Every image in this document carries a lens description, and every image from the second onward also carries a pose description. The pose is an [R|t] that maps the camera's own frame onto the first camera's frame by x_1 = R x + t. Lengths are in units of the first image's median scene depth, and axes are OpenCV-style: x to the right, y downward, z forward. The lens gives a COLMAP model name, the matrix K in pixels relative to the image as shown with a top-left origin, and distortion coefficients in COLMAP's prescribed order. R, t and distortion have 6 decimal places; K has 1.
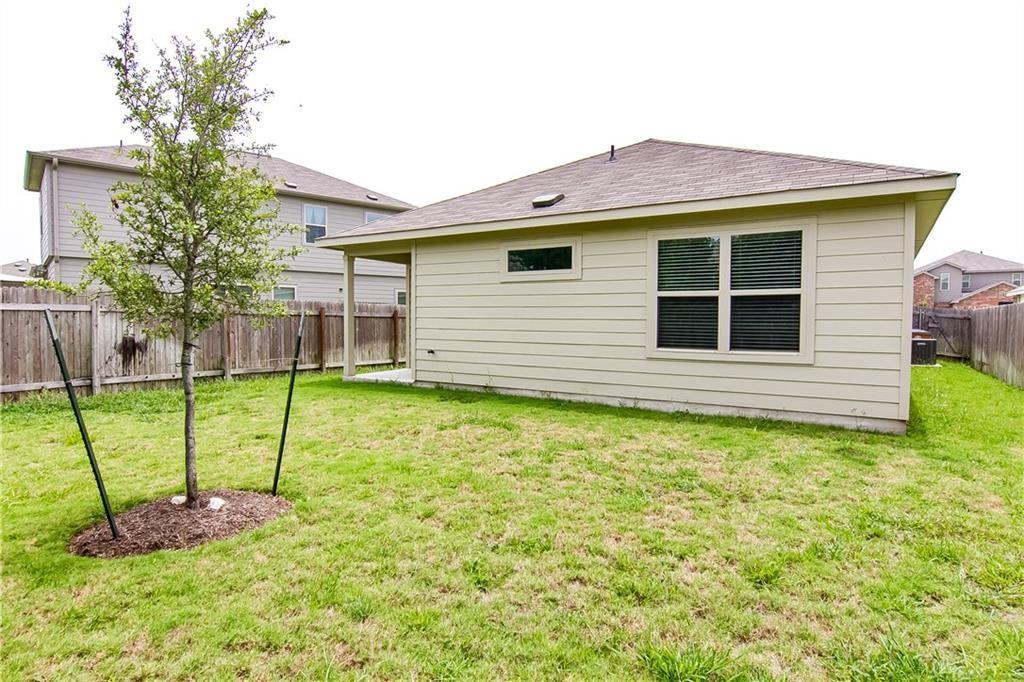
lens RADIAL K [[567.7, 0, 512.0], [0, 567.7, 341.0], [0, 0, 1]] dist [-0.005180, -0.000216]
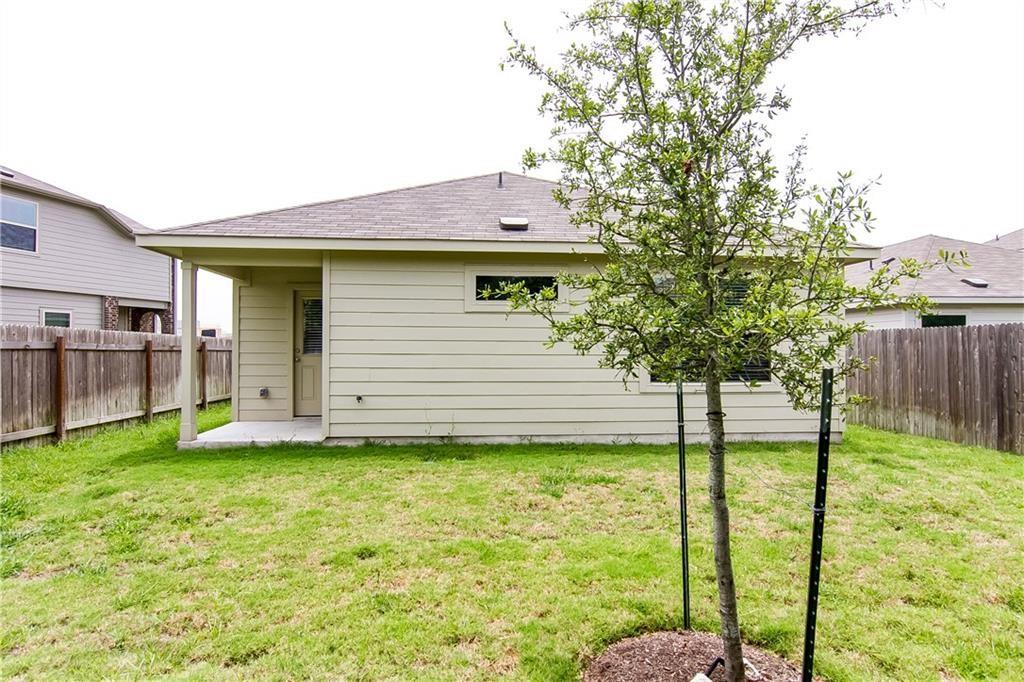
lens RADIAL K [[572.8, 0, 512.0], [0, 572.8, 341.0], [0, 0, 1]] dist [-0.004673, -0.000157]
pose [[0.799629, 0.003389, 0.600484, -0.515150], [0.025966, 0.998854, -0.040214, -0.025172], [-0.599932, 0.047749, 0.798625, 0.297041]]
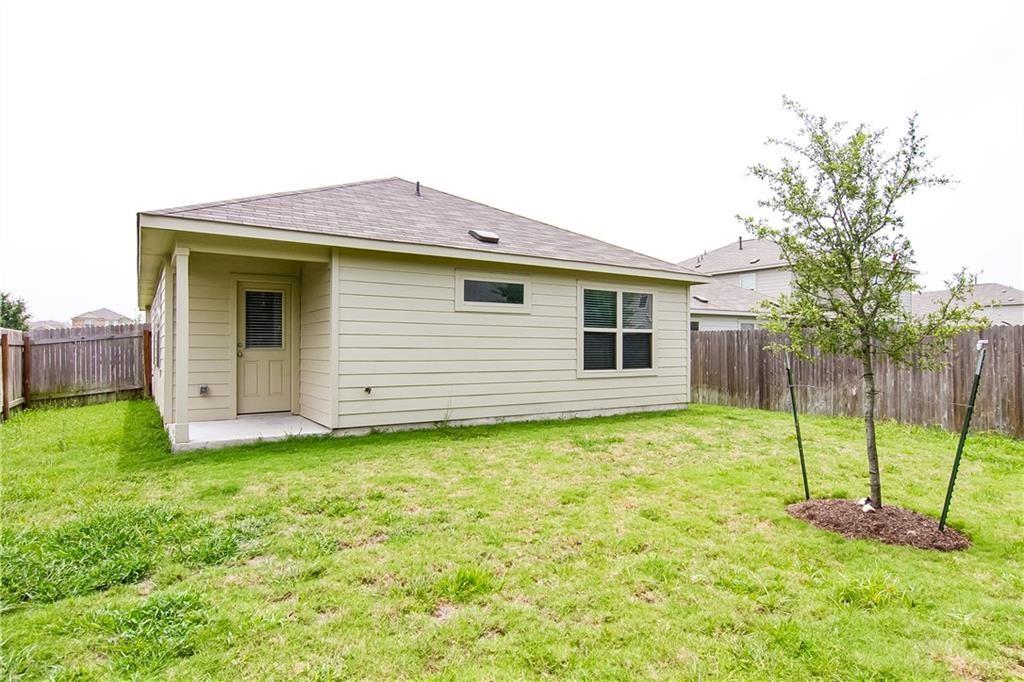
lens RADIAL K [[567.7, 0, 512.0], [0, 567.7, 341.0], [0, 0, 1]] dist [-0.005180, -0.000216]
pose [[0.418290, 0.004250, 0.908304, -0.924196], [0.033110, 0.999253, -0.019923, -0.031988], [-0.907710, 0.038408, 0.417837, 0.549111]]
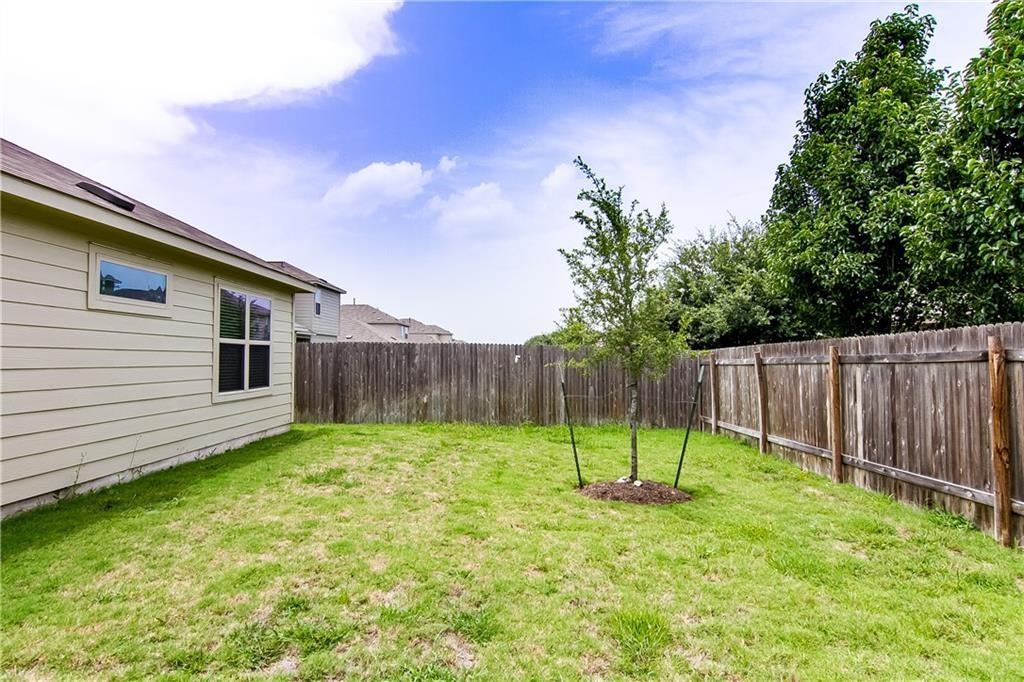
lens RADIAL K [[598.6, 0, 512.0], [0, 598.6, 341.0], [0, 0, 1]] dist [-0.002694, 0.000569]
pose [[-0.530161, 0.016300, 0.847740, -0.864555], [0.025999, 0.999658, -0.002962, -0.059044], [-0.847498, 0.020470, -0.530403, 1.028784]]
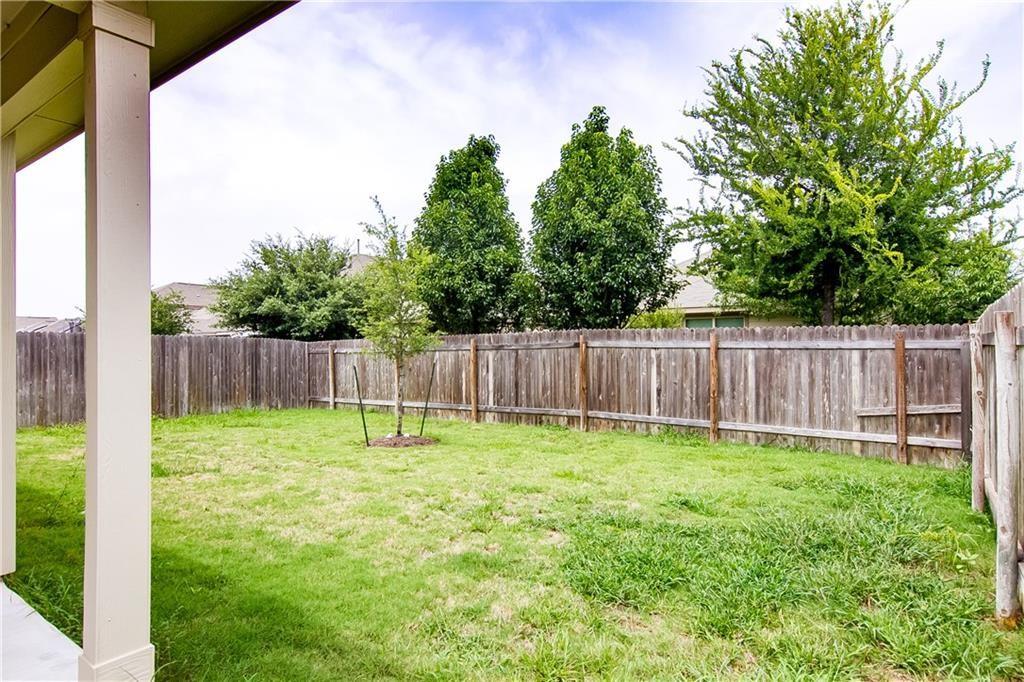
lens RADIAL K [[584.7, 0, 493.8], [0, 584.7, 342.8], [0, 0, 1]] dist [-0.003588, 0.000005]
pose [[-0.996079, 0.000760, 0.088469, -0.543846], [0.003317, 0.999581, 0.028755, -0.073088], [-0.088410, 0.028936, -0.995664, 1.541052]]
